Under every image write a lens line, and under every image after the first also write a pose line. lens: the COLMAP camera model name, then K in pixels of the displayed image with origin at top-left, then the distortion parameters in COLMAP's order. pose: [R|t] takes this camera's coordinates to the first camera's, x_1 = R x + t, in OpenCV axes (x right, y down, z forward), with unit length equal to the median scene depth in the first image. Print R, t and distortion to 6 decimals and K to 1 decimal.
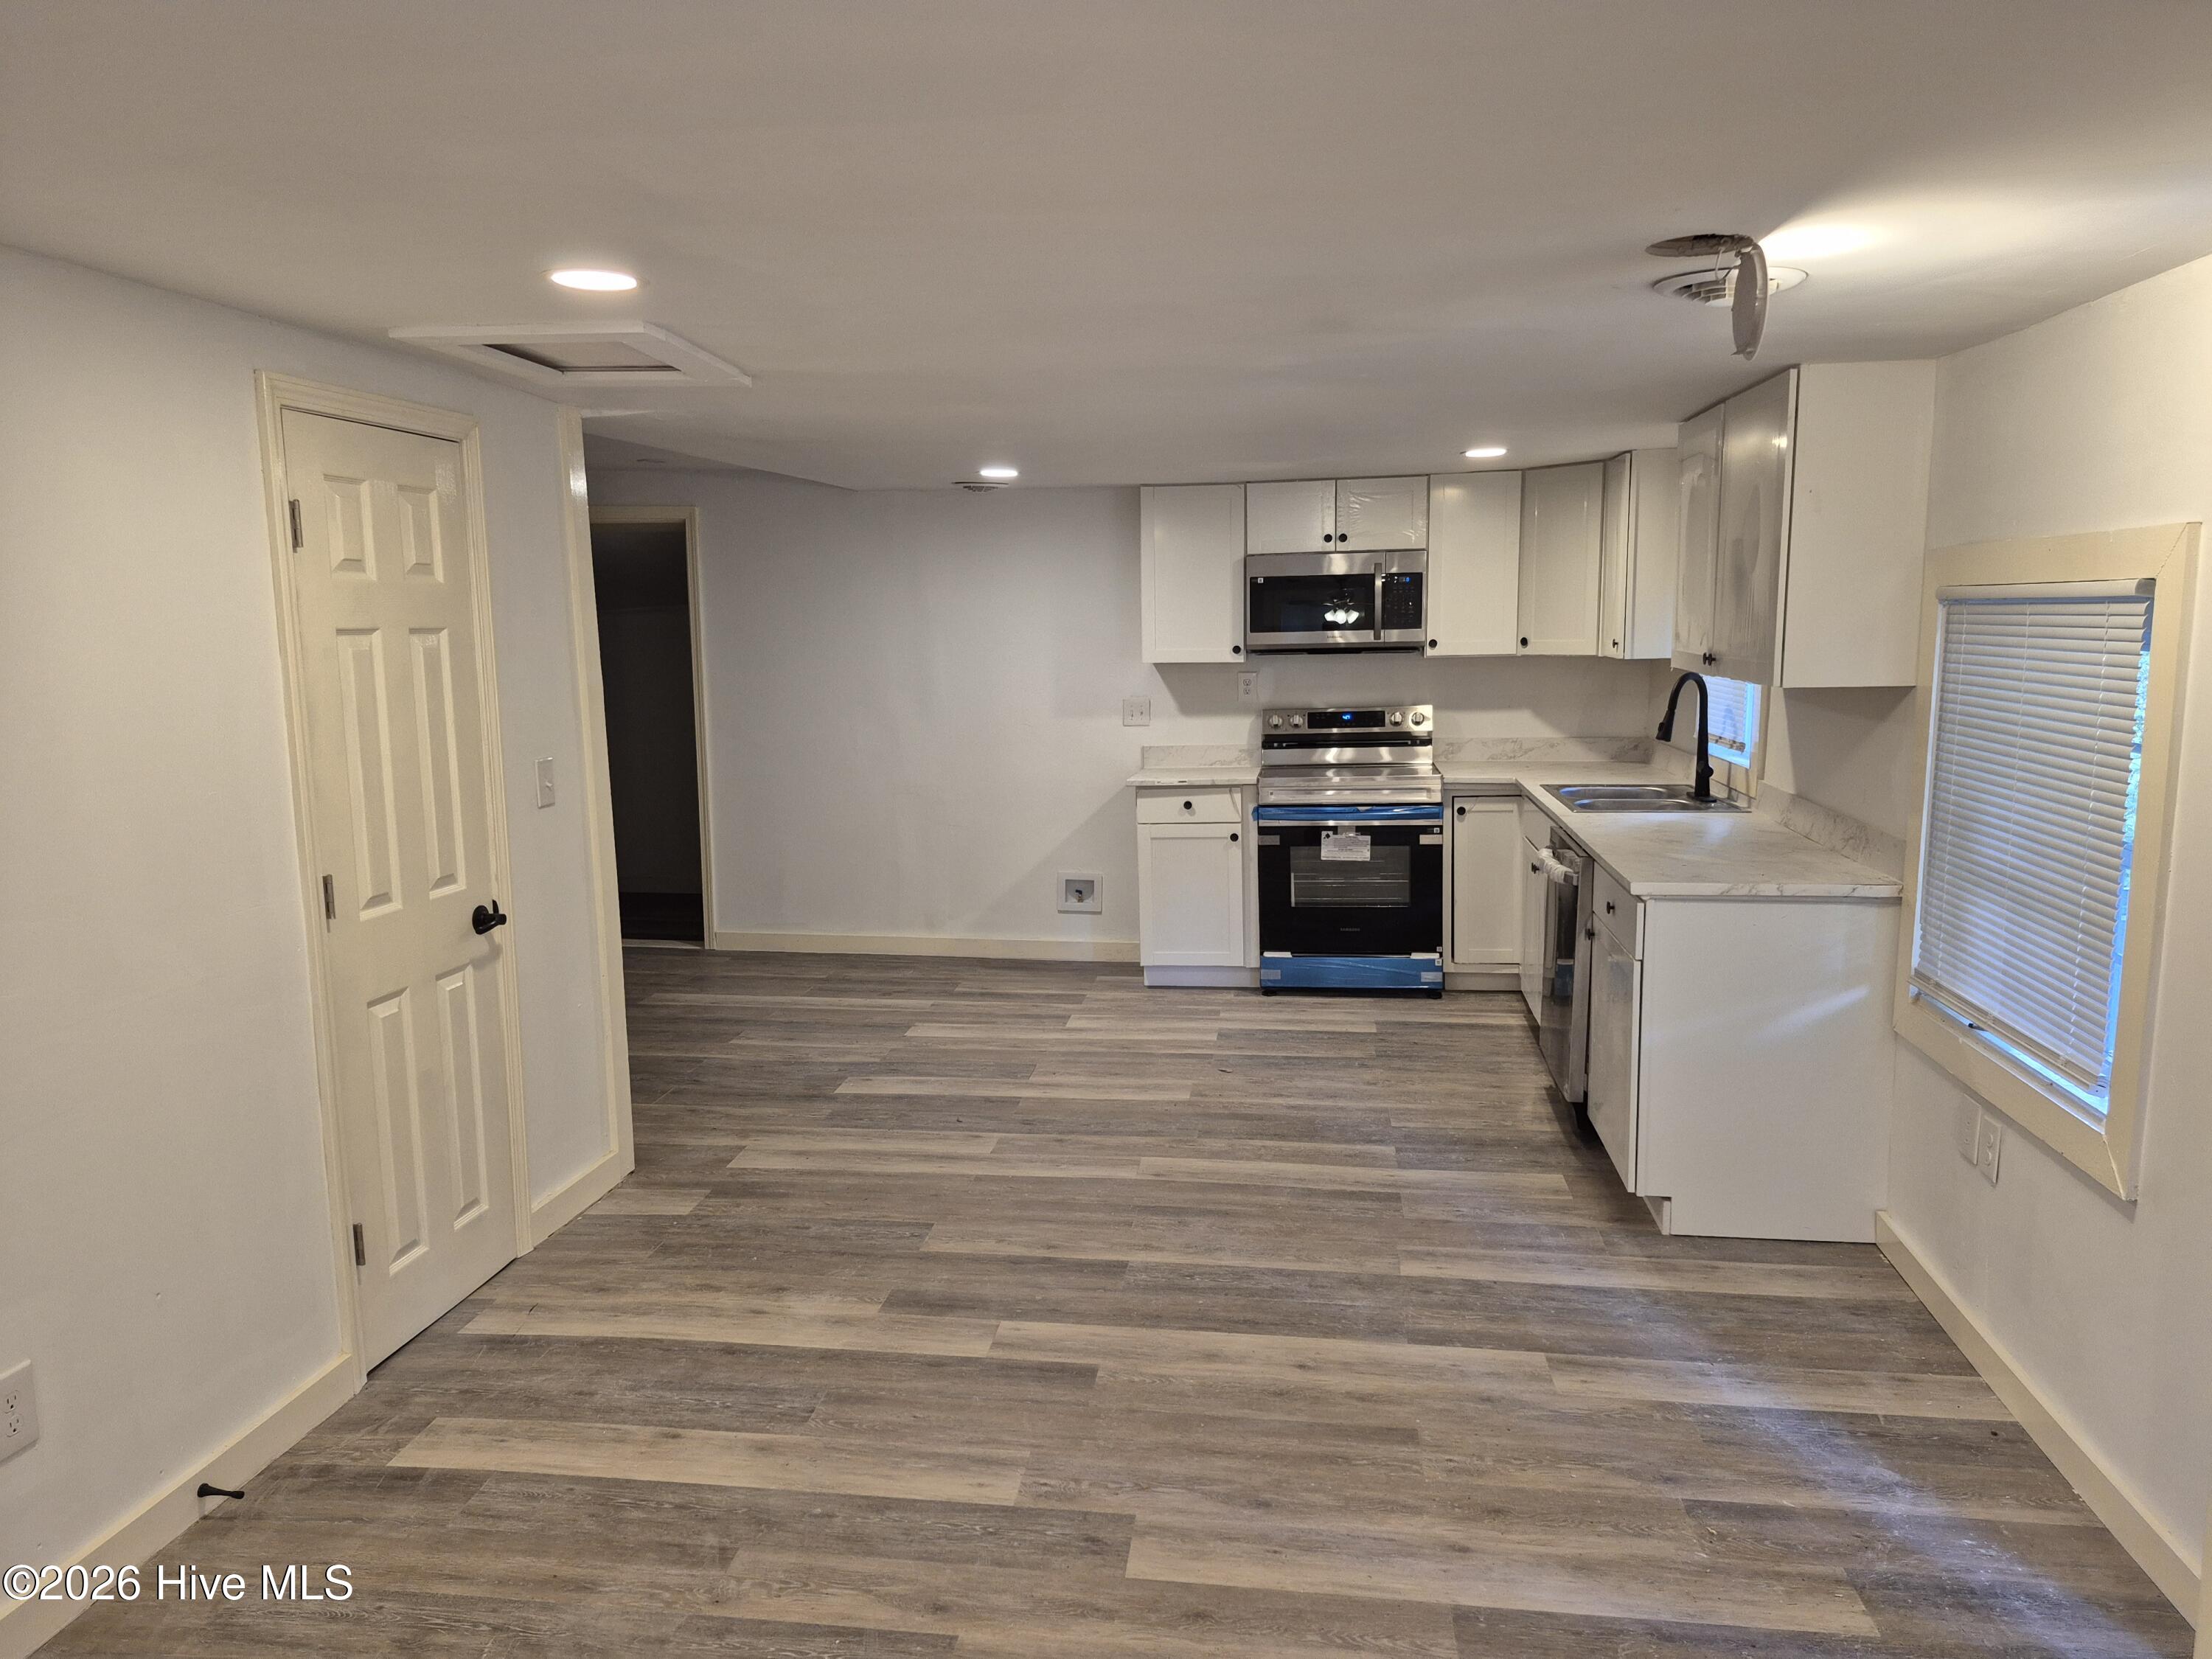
lens RADIAL K [[1498.8, 0, 1106.0], [0, 1498.8, 829.5], [0, 0, 1]] dist [0.002037, -0.002424]
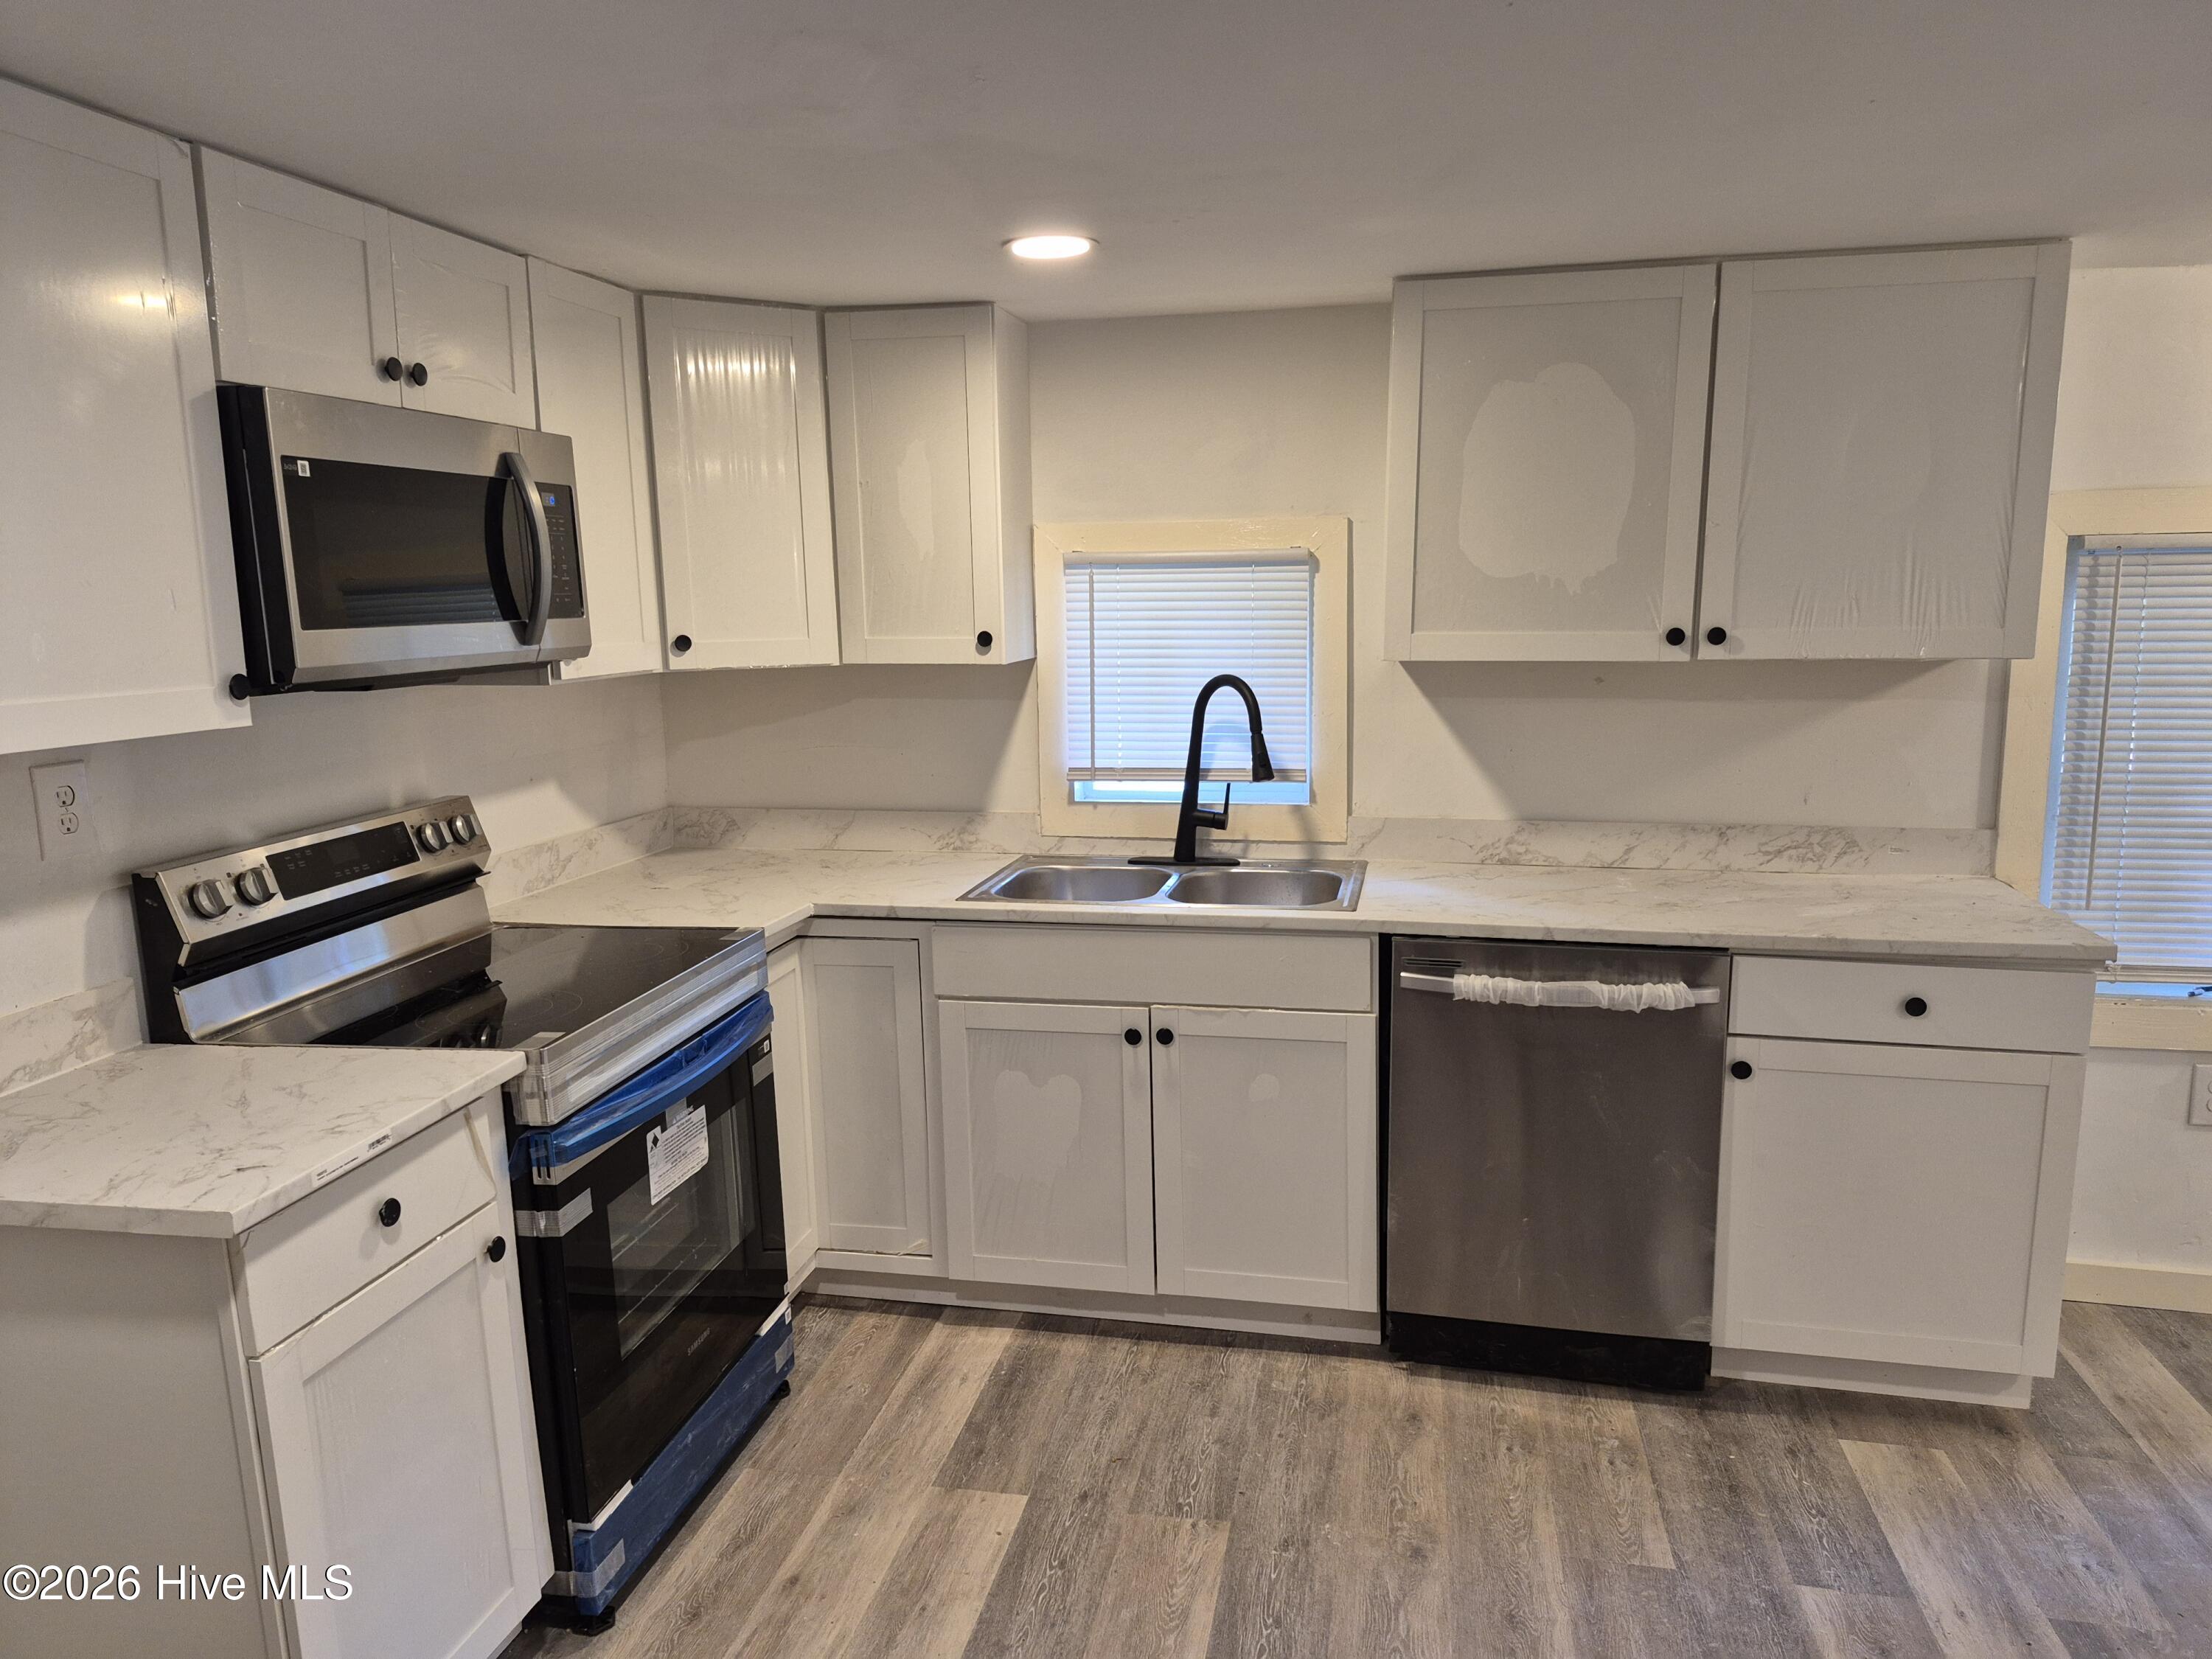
lens RADIAL K [[1498.8, 0, 1106.0], [0, 1498.8, 829.5], [0, 0, 1]] dist [0.002037, -0.002424]
pose [[0.078880, -0.139955, 0.987011, -0.226972], [0.157261, 0.979446, 0.126315, -0.111045], [-0.984402, 0.145254, 0.099268, 0.865716]]
